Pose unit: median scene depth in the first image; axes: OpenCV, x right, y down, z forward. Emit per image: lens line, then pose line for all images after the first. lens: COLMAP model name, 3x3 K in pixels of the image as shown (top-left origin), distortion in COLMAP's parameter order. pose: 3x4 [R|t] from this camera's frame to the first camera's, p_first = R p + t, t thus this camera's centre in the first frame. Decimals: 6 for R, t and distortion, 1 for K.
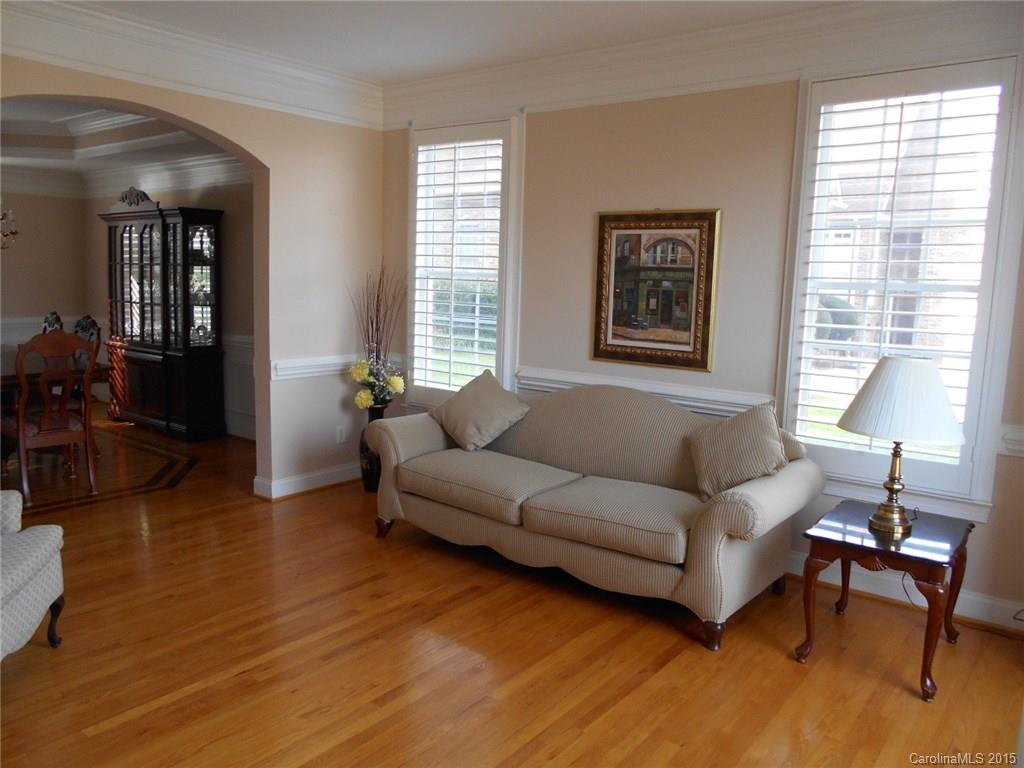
lens RADIAL K [[783.0, 0, 504.7], [0, 783.0, 378.8], [0, 0, 1]] dist [-0.035601, 0.052606]
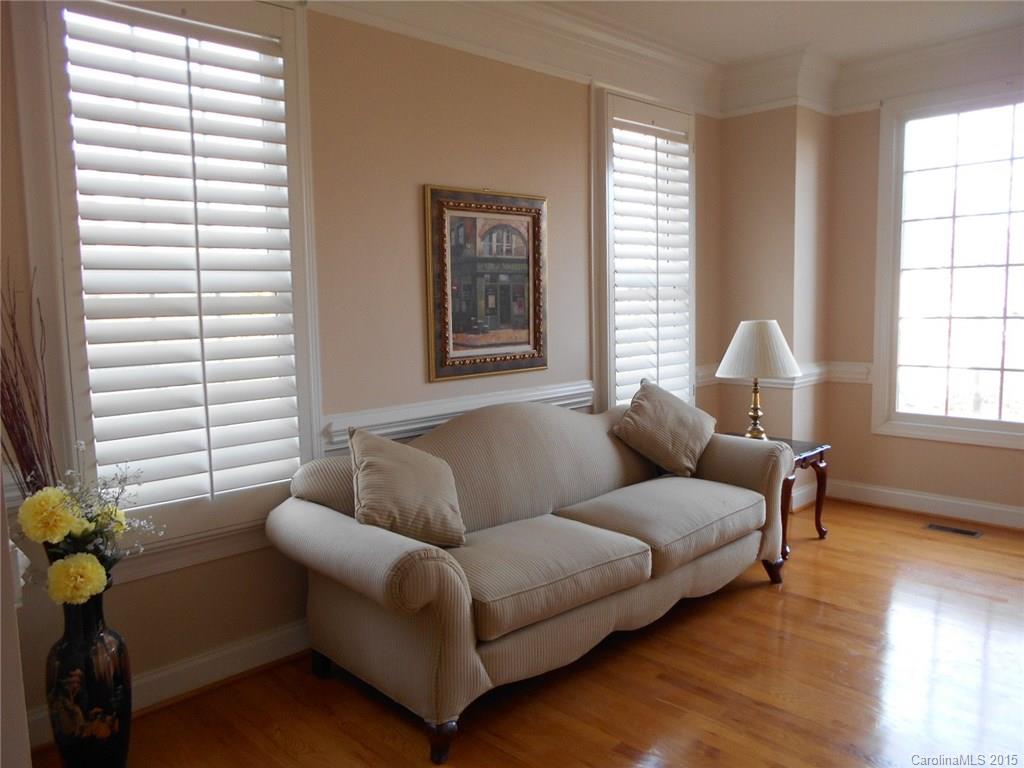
lens RADIAL K [[783.0, 0, 512.8], [0, 783.0, 389.6], [0, 0, 1]] dist [-0.035601, 0.052606]
pose [[0.127670, -0.130625, 0.983177, -0.666280], [0.173272, 0.978982, 0.107567, -0.091832], [-0.976564, 0.156624, 0.147620, 0.886782]]
